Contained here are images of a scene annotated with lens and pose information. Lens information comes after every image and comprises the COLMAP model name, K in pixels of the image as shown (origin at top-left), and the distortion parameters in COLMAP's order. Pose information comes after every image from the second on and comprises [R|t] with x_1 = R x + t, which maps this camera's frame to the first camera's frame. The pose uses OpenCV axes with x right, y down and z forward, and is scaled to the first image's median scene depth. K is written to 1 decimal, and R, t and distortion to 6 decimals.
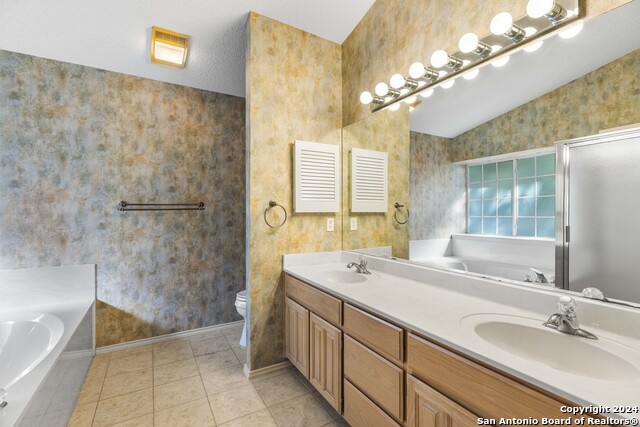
lens RADIAL K [[294.7, 0, 326.4], [0, 294.7, 212.4], [0, 0, 1]] dist [0.003184, -0.000172]
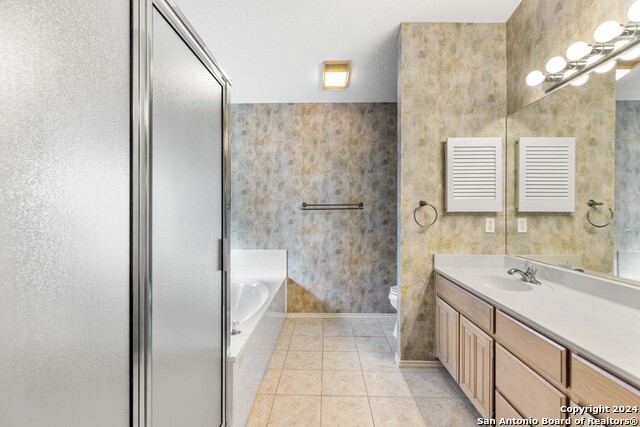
lens RADIAL K [[294.7, 0, 320.5], [0, 294.7, 213.0], [0, 0, 1]] dist [0.003184, -0.000172]
pose [[0.848464, 0.005227, -0.529227, 0.049111], [-0.002778, 0.999981, 0.005424, 0.000061], [0.529245, -0.003132, 0.848463, -0.047772]]
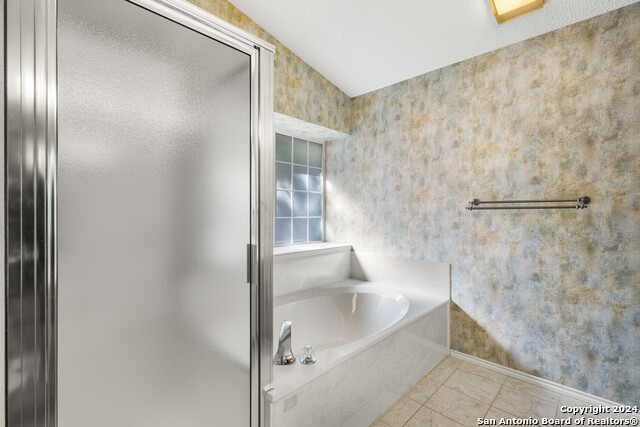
lens RADIAL K [[294.7, 0, 317.2], [0, 294.7, 211.5], [0, 0, 1]] dist [0.003184, -0.000172]
pose [[0.249487, 0.004809, -0.968366, 0.058326], [-0.007736, 0.999966, 0.002973, 0.000678], [0.968347, 0.006750, 0.249515, 0.311430]]
